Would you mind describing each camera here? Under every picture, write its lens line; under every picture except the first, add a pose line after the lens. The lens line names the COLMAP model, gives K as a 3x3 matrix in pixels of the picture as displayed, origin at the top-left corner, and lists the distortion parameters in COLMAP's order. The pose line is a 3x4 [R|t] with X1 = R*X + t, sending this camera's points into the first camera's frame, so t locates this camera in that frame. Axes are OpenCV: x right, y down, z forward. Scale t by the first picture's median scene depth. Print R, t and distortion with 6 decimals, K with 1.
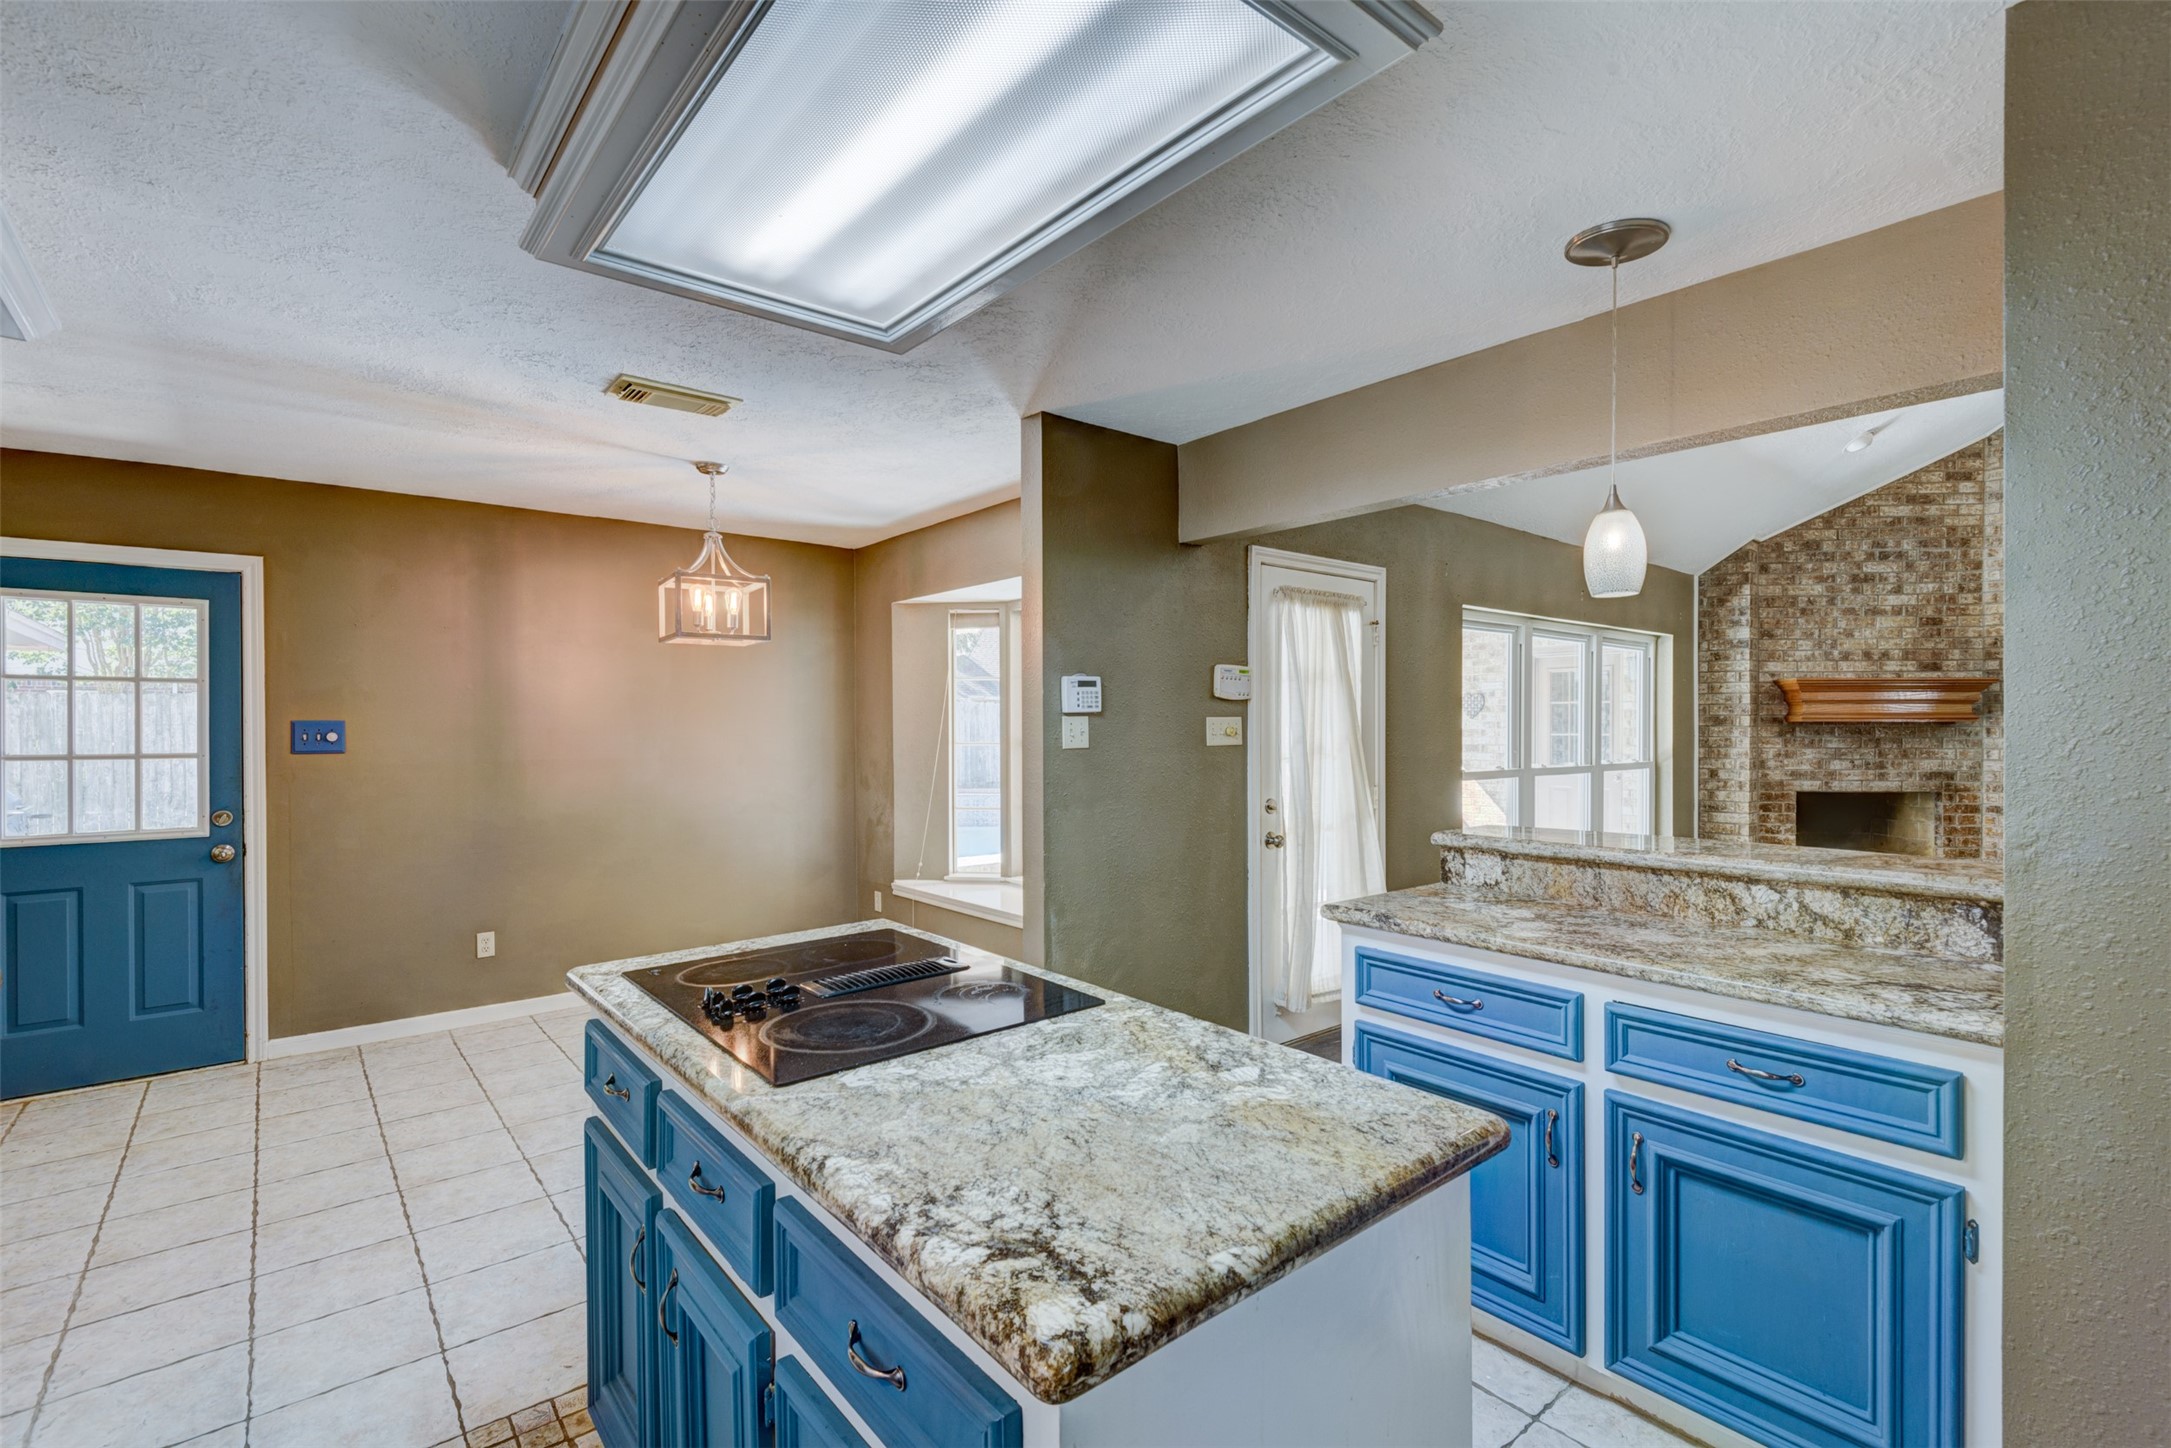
lens RADIAL K [[983.6, 0, 1084.8], [0, 983.6, 726.4], [0, 0, 1]] dist [0.024370, -0.012051]
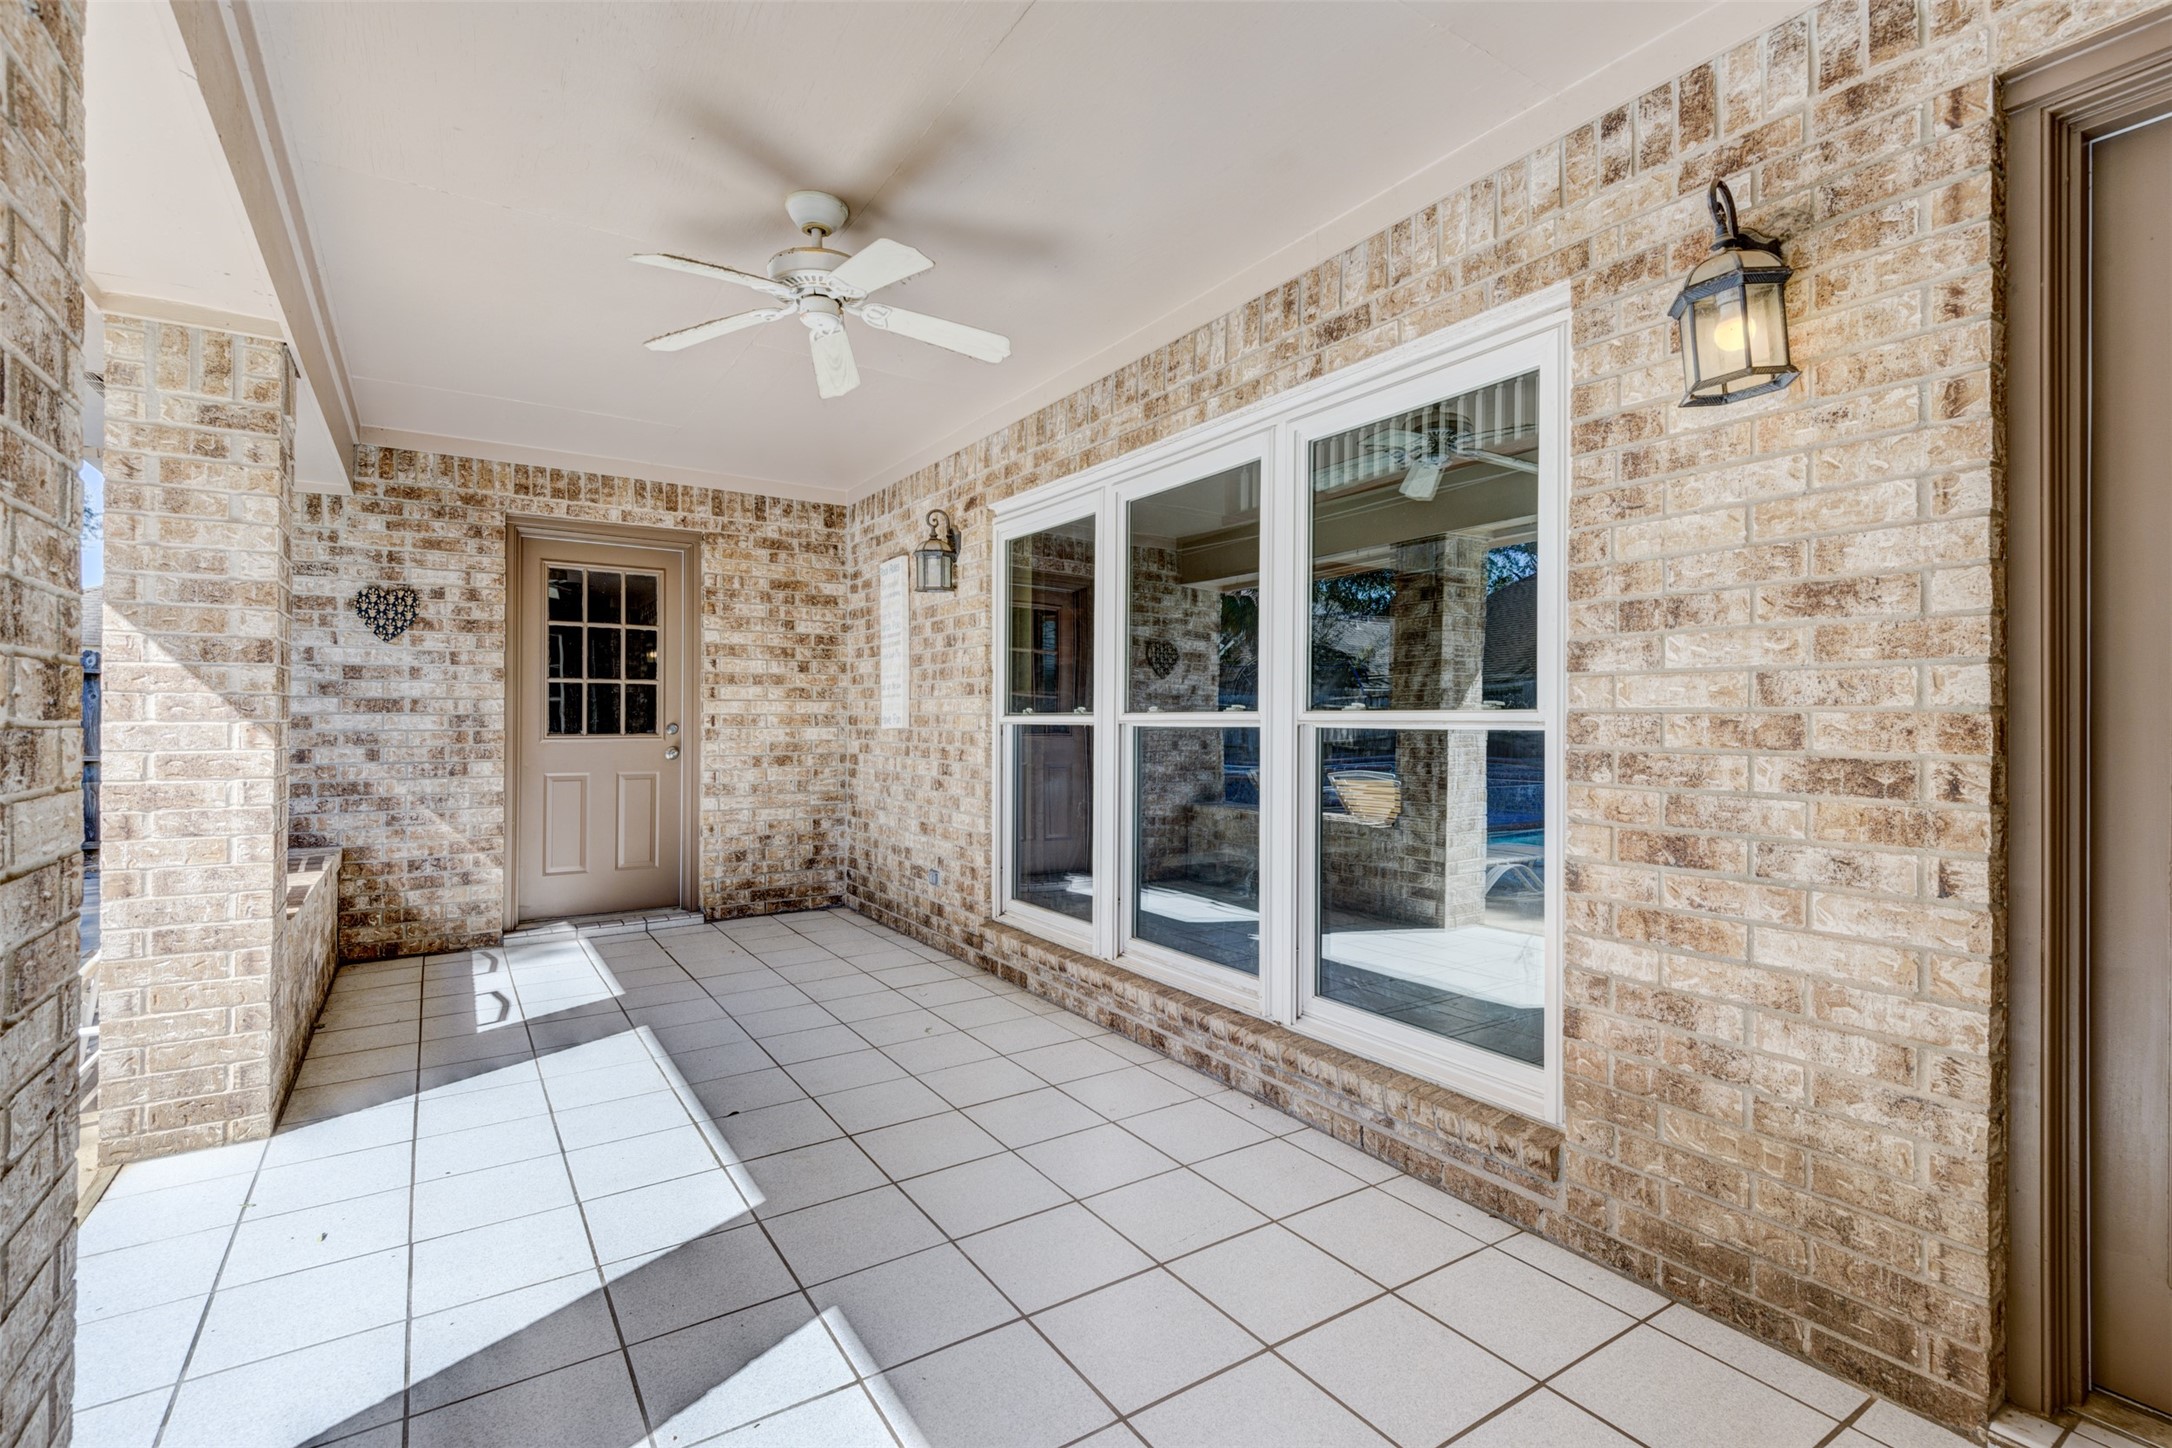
lens RADIAL K [[984.1, 0, 1101.0], [0, 984.1, 717.3], [0, 0, 1]] dist [0.024370, -0.012051]
pose [[0.121724, -0.001496, 0.992563, -0.094495], [0.004063, 0.999991, 0.001009, 0.067501], [-0.992556, 0.003910, 0.121729, 1.415403]]
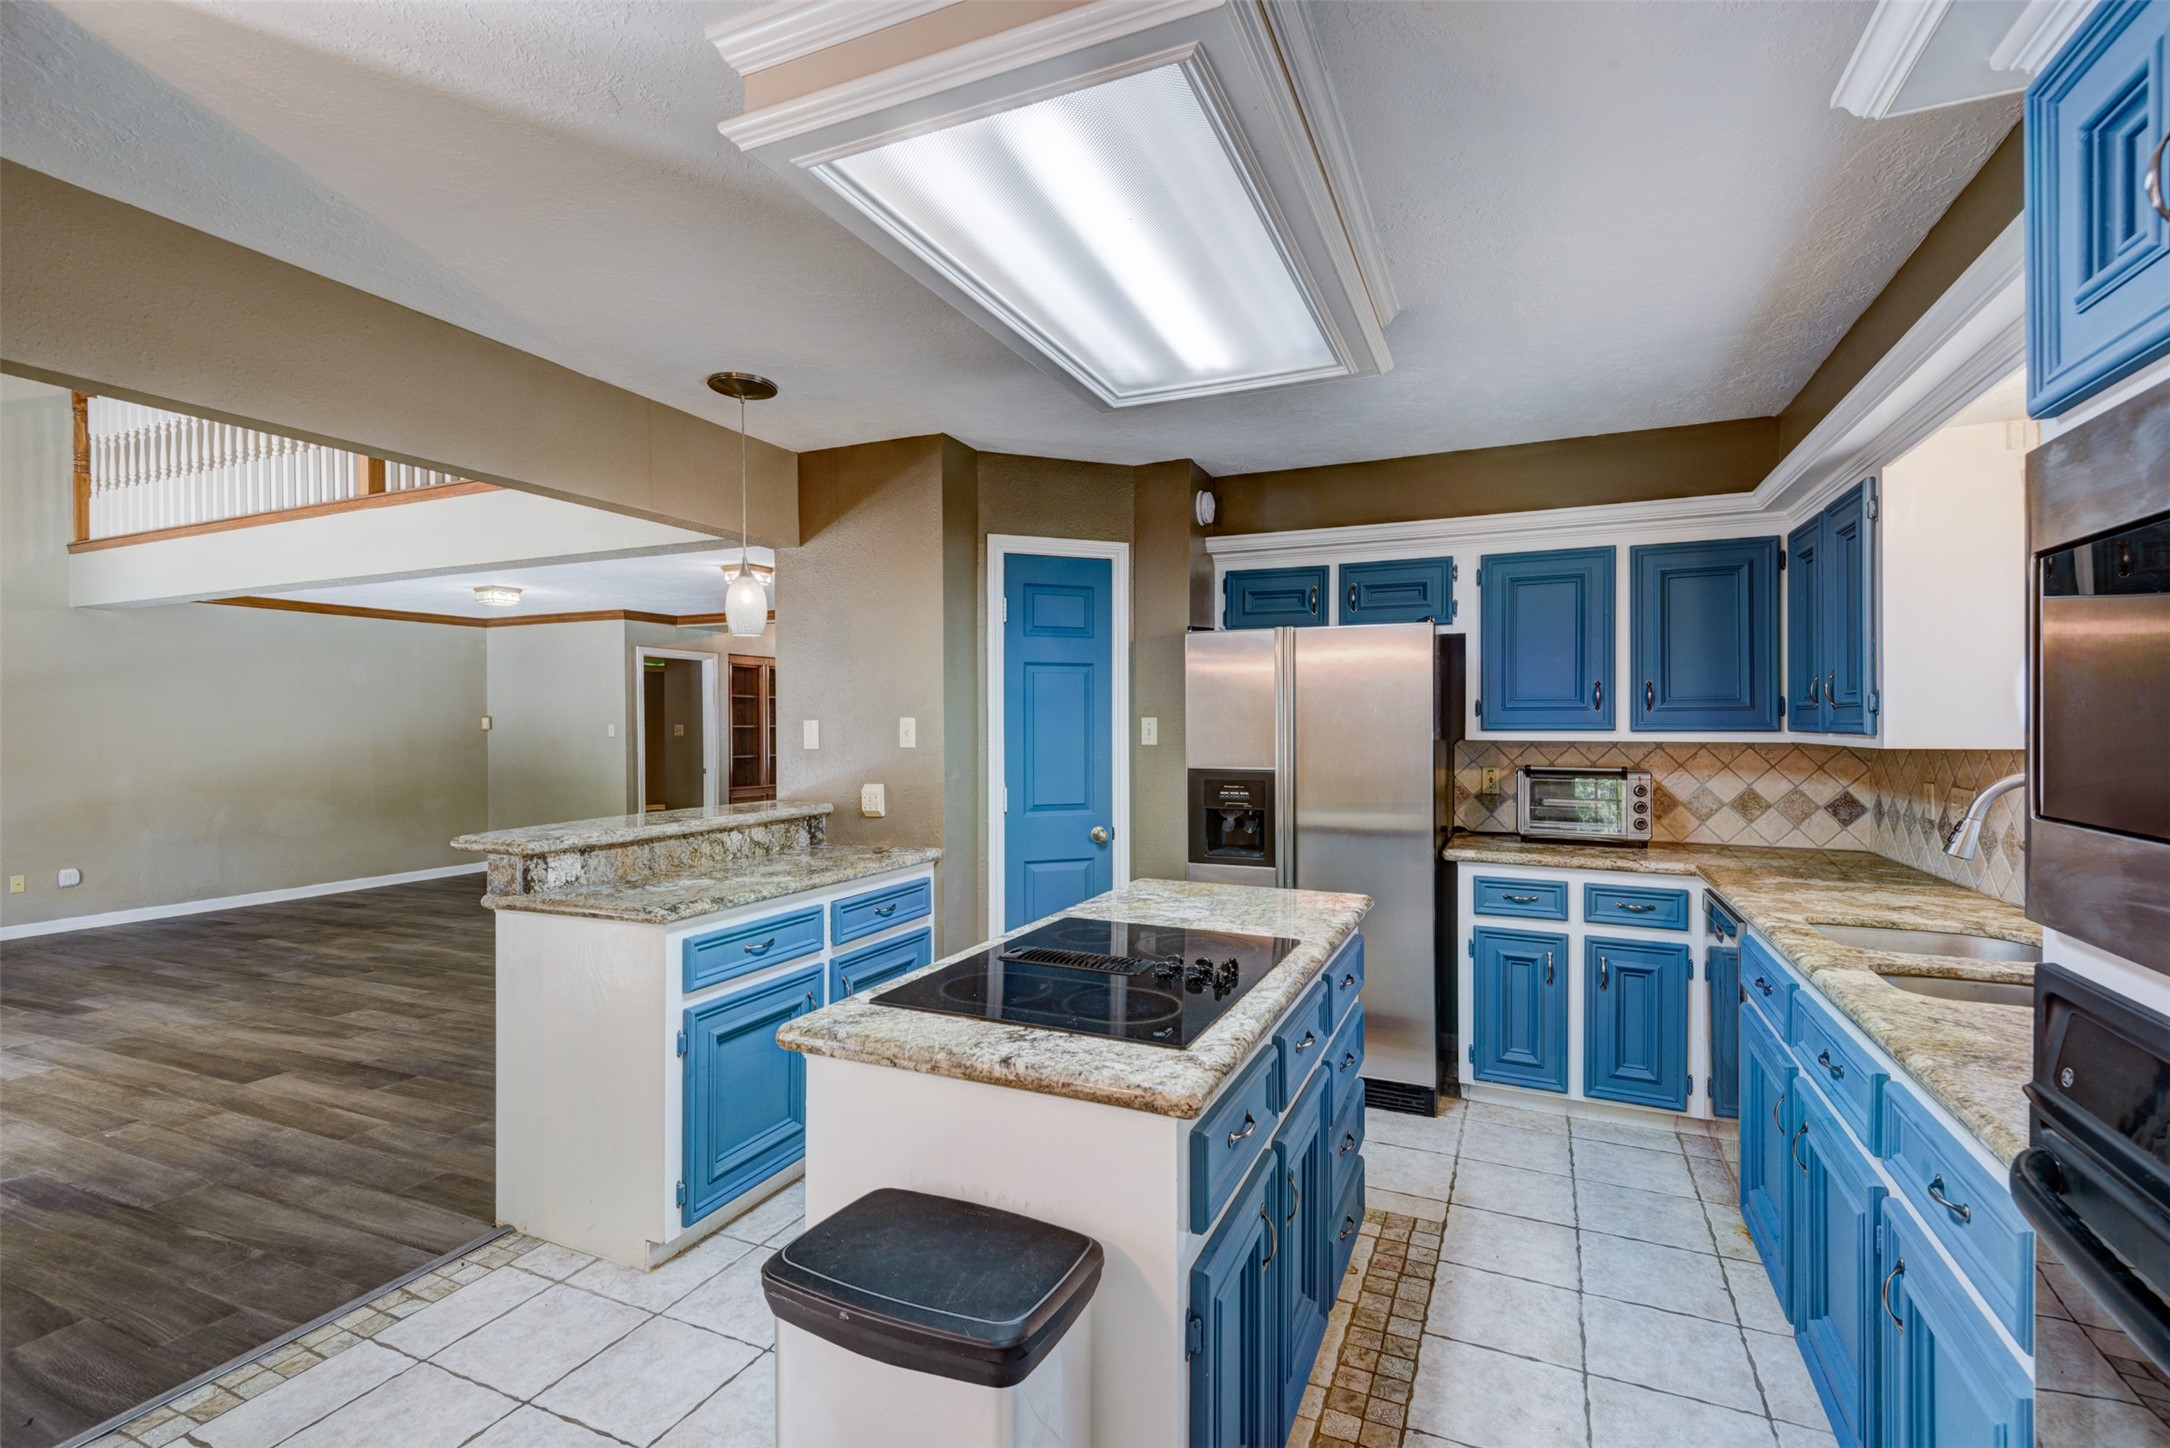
lens RADIAL K [[983.2, 0, 1082.7], [0, 983.2, 724.0], [0, 0, 1]] dist [0.024370, -0.012051]
pose [[-0.434240, 0.002976, 0.900792, -0.484866], [0.010647, 0.999942, 0.001829, -0.001742], [-0.900734, 0.010385, -0.434246, 0.609441]]
